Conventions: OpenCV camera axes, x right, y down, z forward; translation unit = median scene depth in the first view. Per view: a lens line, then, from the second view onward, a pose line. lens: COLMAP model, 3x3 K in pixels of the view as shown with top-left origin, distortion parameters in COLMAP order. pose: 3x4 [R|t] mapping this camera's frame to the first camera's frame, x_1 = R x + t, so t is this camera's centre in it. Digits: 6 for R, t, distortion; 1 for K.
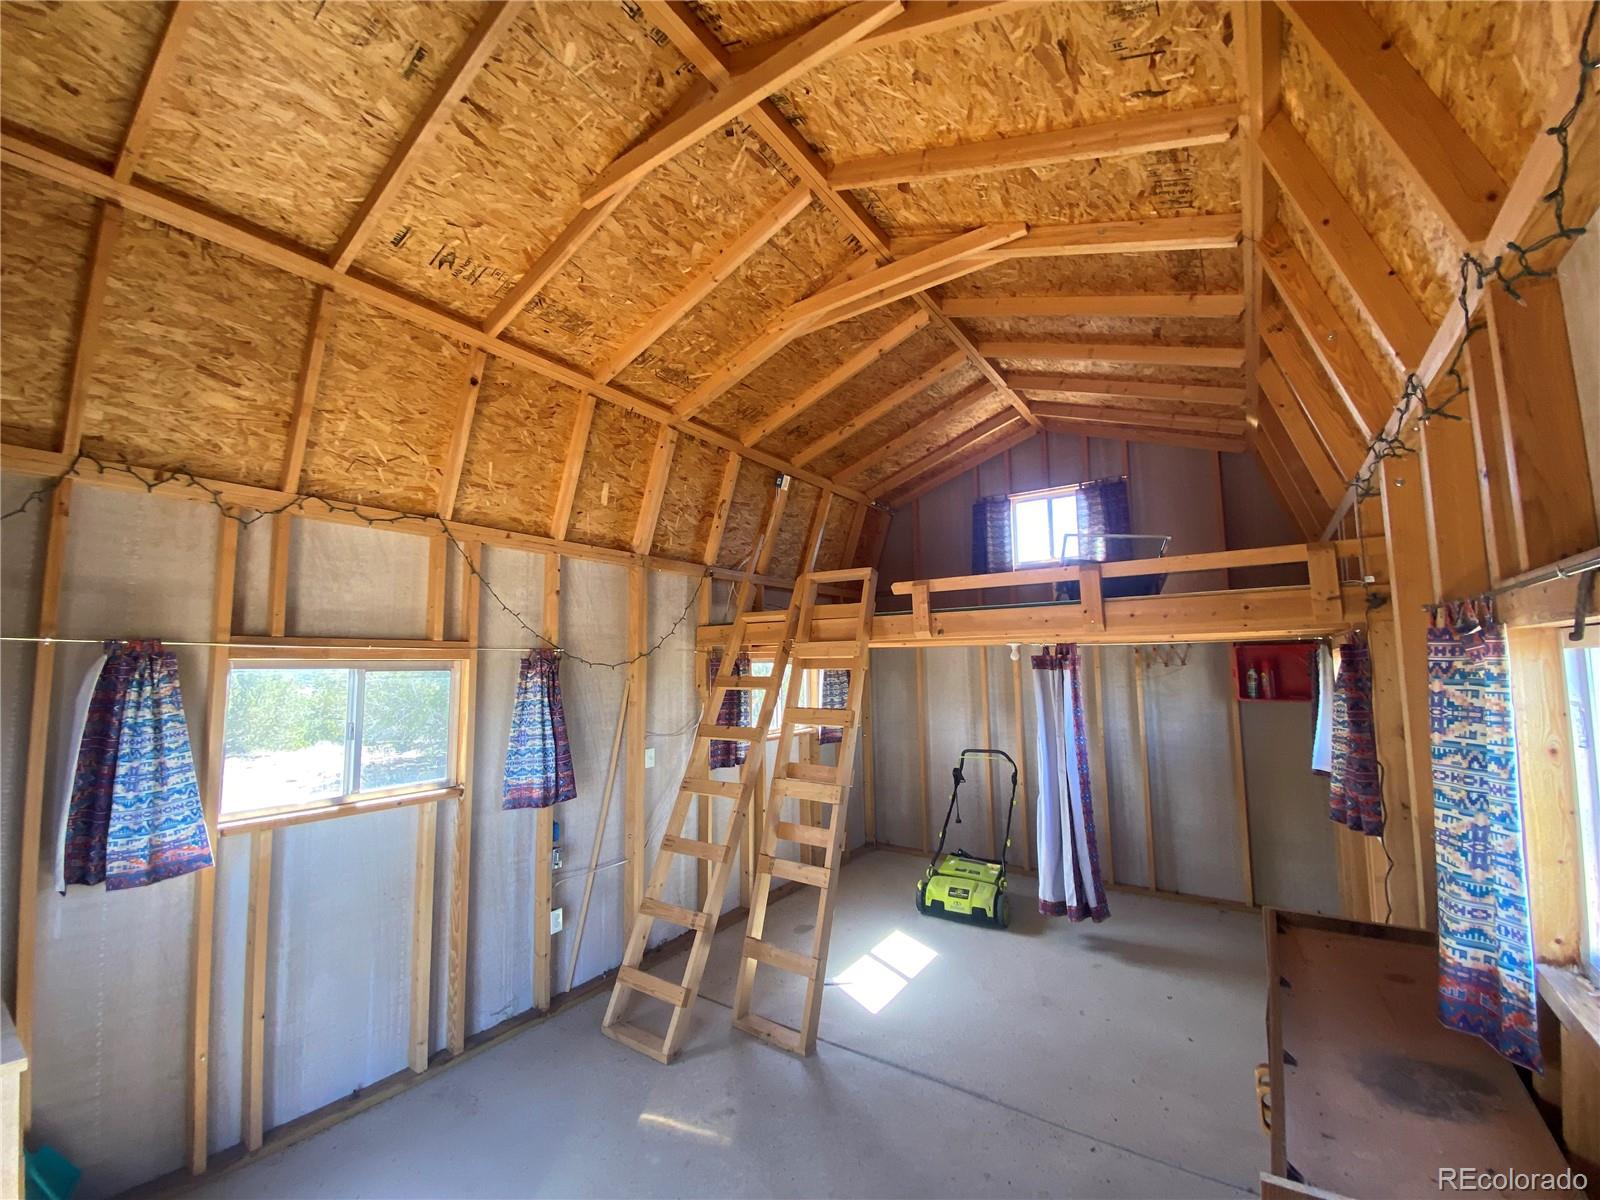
lens RADIAL K [[643.8, 0, 797.5], [0, 643.8, 598.2], [0, 0, 1]] dist [0.021911, -0.021995]
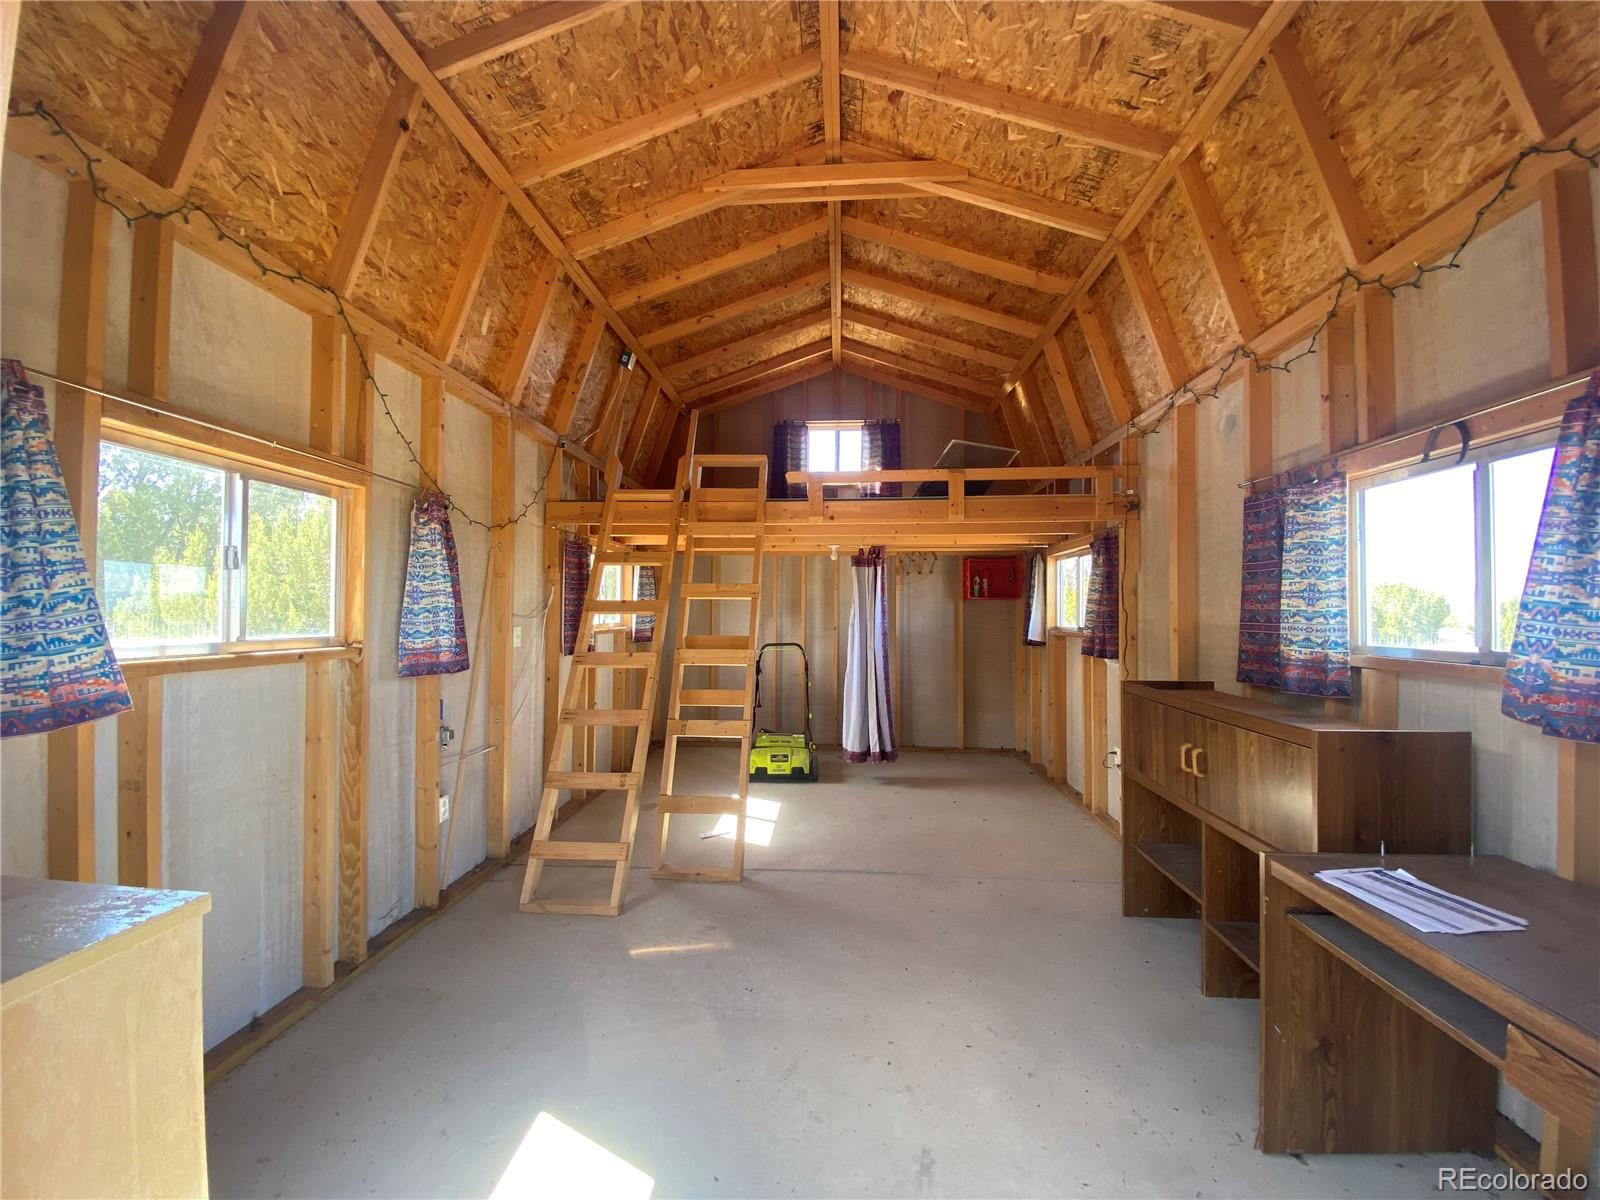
lens RADIAL K [[643.8, 0, 797.5], [0, 643.8, 598.2], [0, 0, 1]] dist [0.021911, -0.021995]
pose [[0.860430, 0.028161, 0.508790, -0.490170], [-0.068984, 0.995717, 0.061548, 0.156057], [-0.504878, -0.088056, 0.858688, 0.049190]]
